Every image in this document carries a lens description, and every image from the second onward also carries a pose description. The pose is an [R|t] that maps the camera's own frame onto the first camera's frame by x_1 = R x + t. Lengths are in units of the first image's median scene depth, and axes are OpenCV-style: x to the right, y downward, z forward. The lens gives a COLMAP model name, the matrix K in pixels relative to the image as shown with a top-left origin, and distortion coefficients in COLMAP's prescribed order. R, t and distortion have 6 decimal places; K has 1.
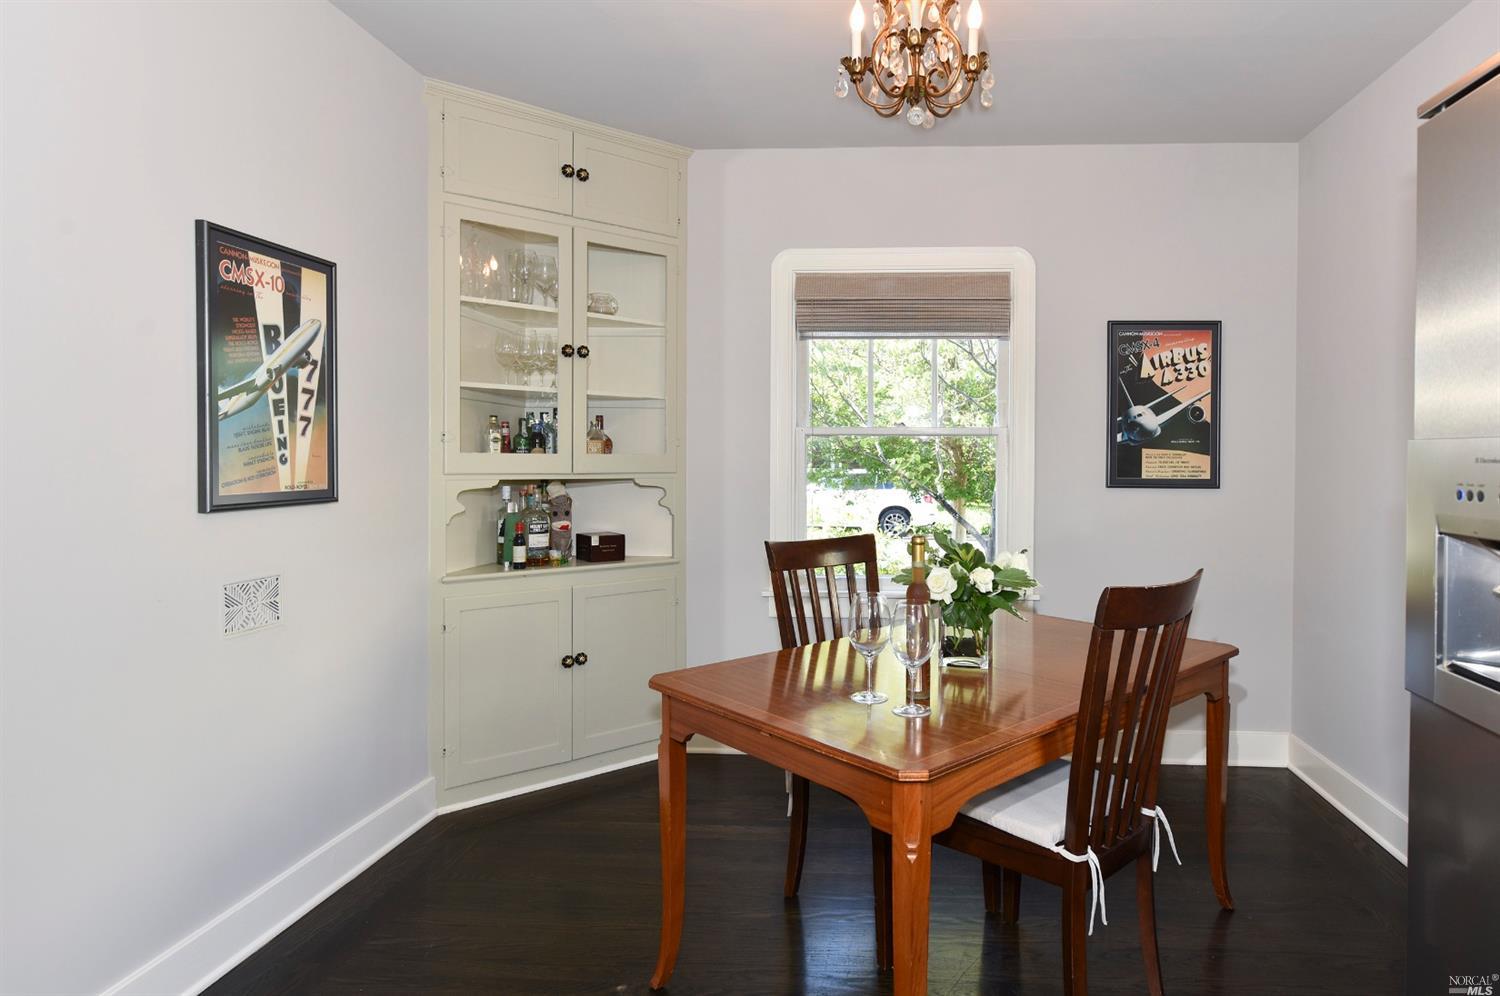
lens RADIAL K [[849.8, 0, 852.6], [0, 849.8, 476.0], [0, 0, 1]] dist [-0.035774, 0.000071]
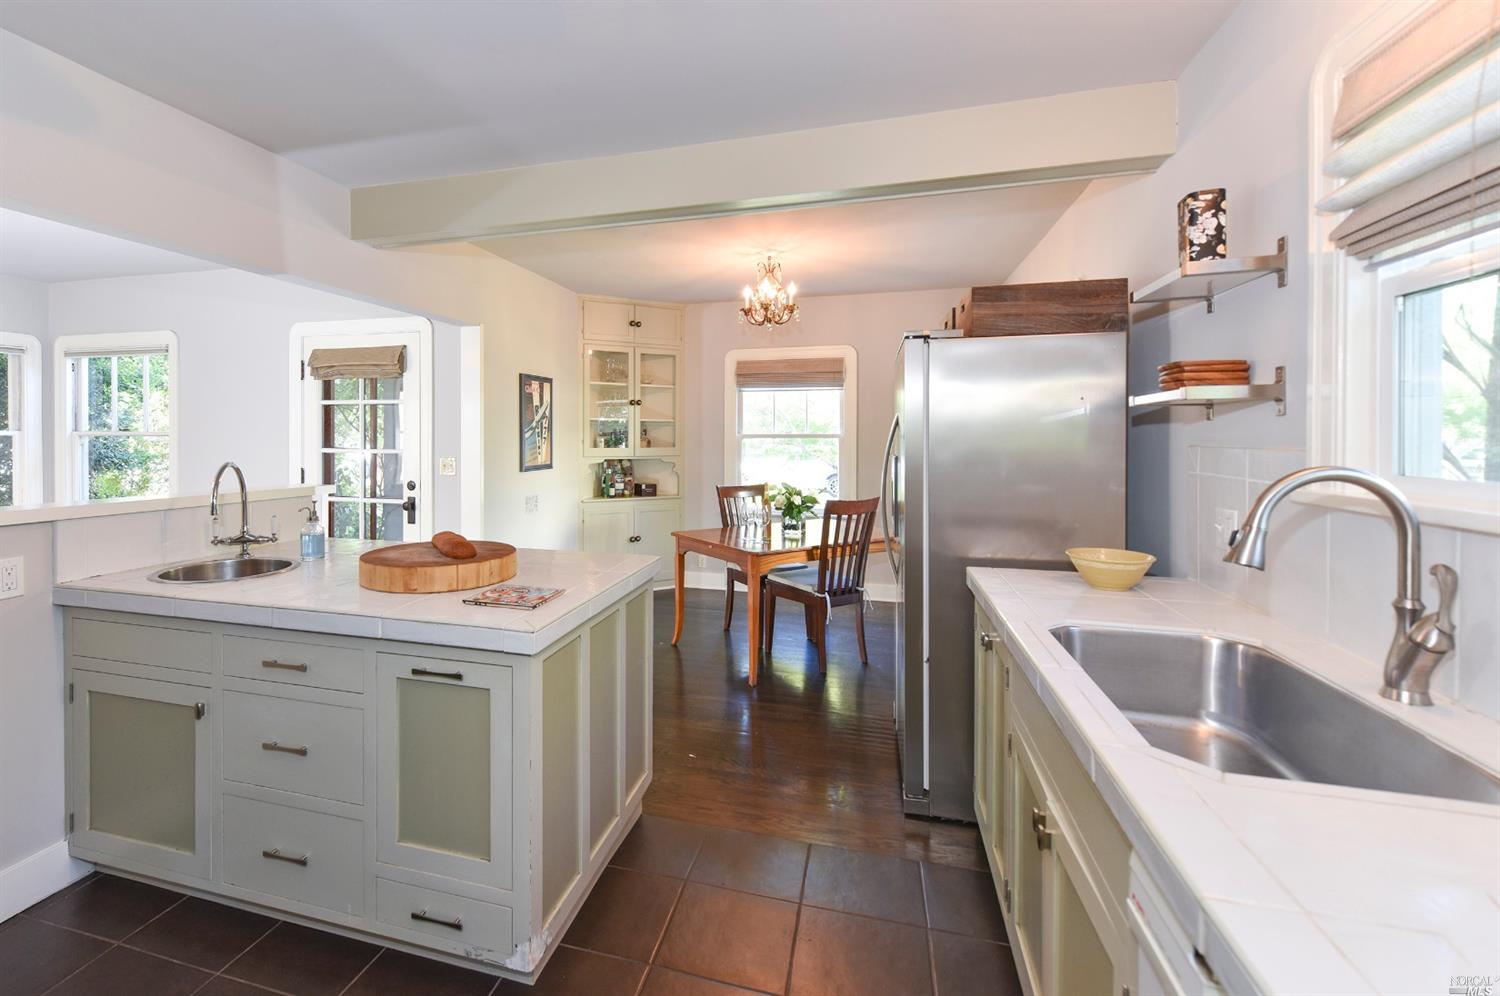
lens RADIAL K [[645.9, 0, 669.1], [0, 645.9, 438.9], [0, 0, 1]] dist [-0.015866, -0.000218]
pose [[0.977104, -0.004993, -0.212702, 0.136772], [0.001841, 0.999886, -0.015012, -0.025220], [0.212753, 0.014277, 0.977002, -0.718881]]
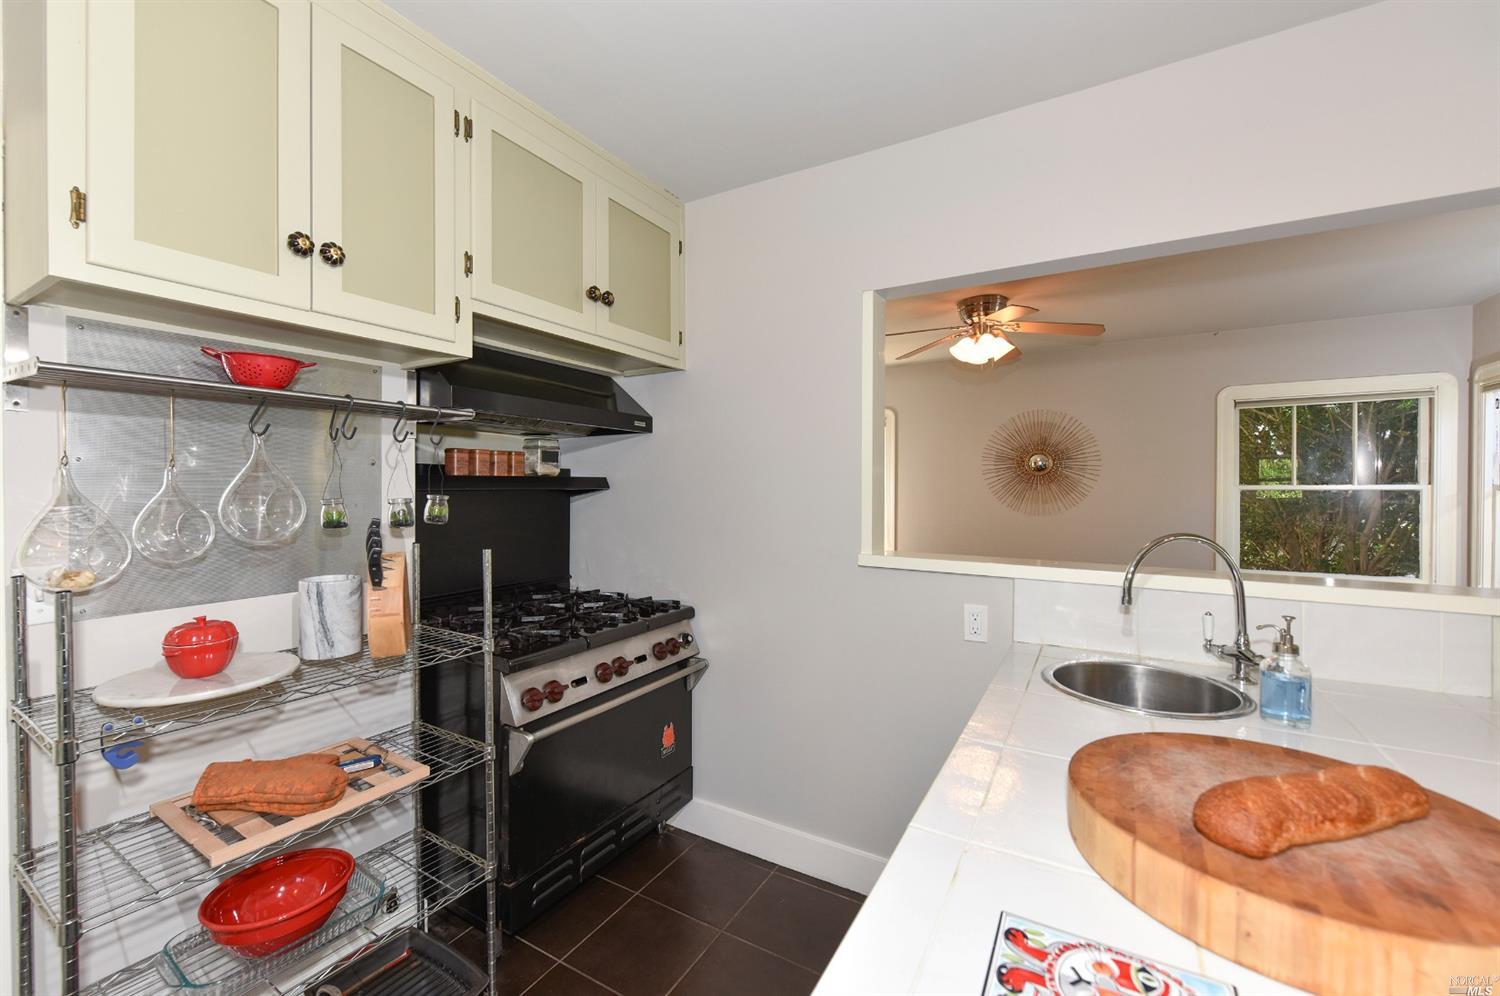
lens RADIAL K [[607.4, 0, 748.4], [0, 607.4, 491.8], [0, 0, 1]] dist [0.004772, 0.000509]
pose [[-0.454763, 0.001626, -0.890611, 0.094412], [-0.023322, 0.999634, 0.013733, -0.041648], [0.890307, 0.027016, -0.454558, -0.205499]]
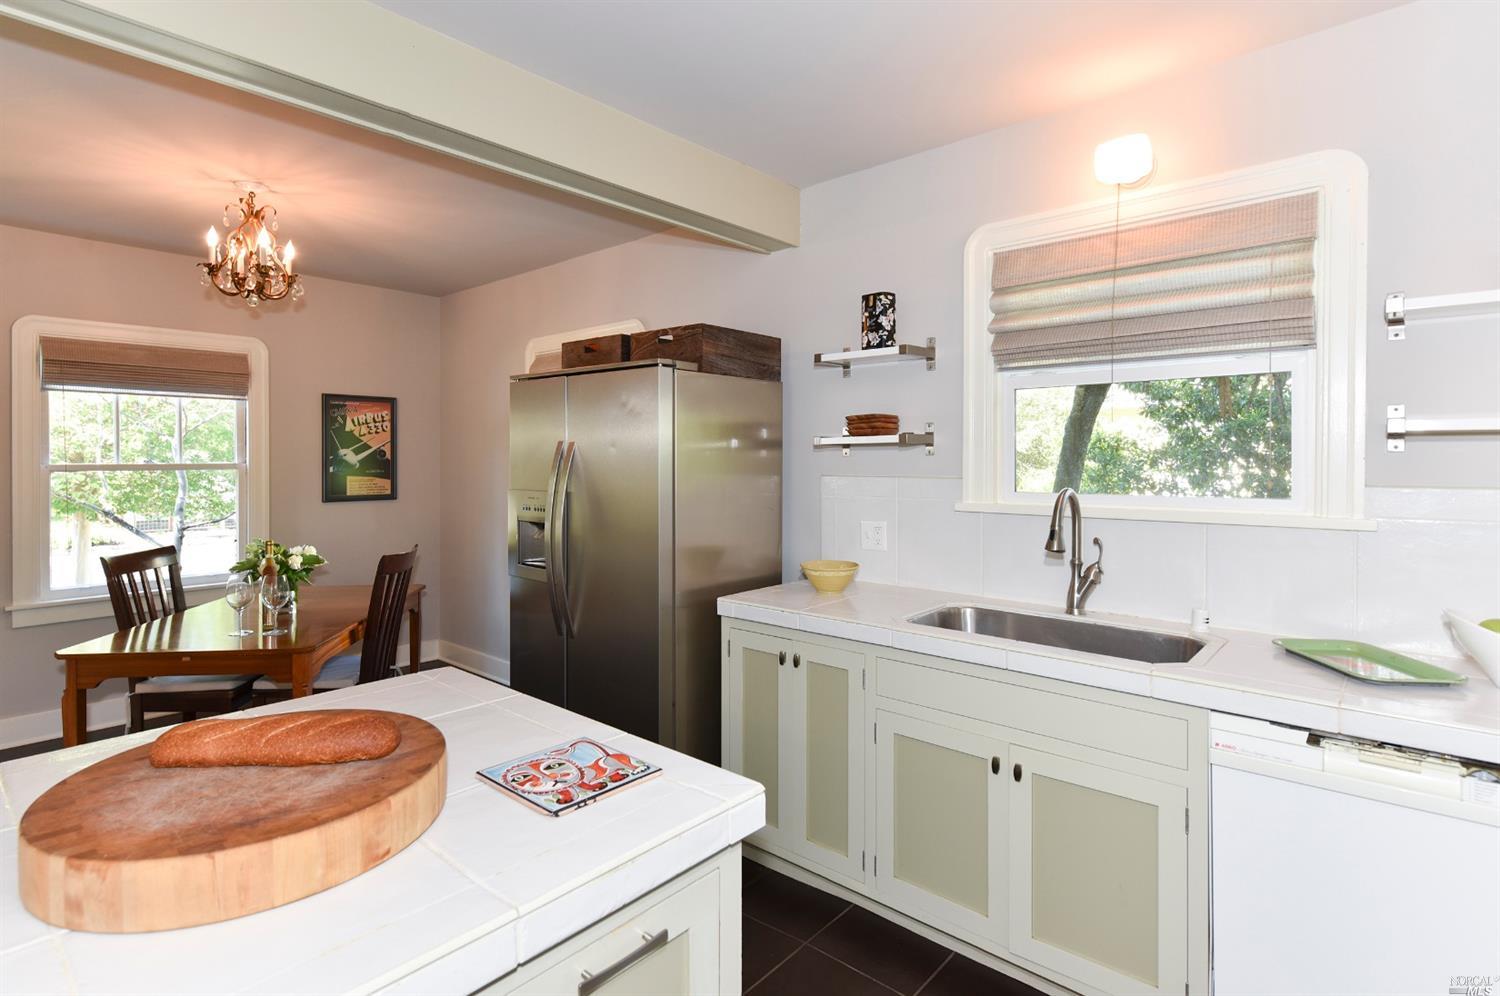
lens RADIAL K [[740.2, 0, 746.5], [0, 740.2, 463.9], [0, 0, 1]] dist [-0.006369, -0.002988]
pose [[0.607337, -0.012281, 0.794349, -0.342161], [0.021674, 0.999764, -0.001115, -0.043744], [-0.794149, 0.017894, 0.607460, -0.486853]]
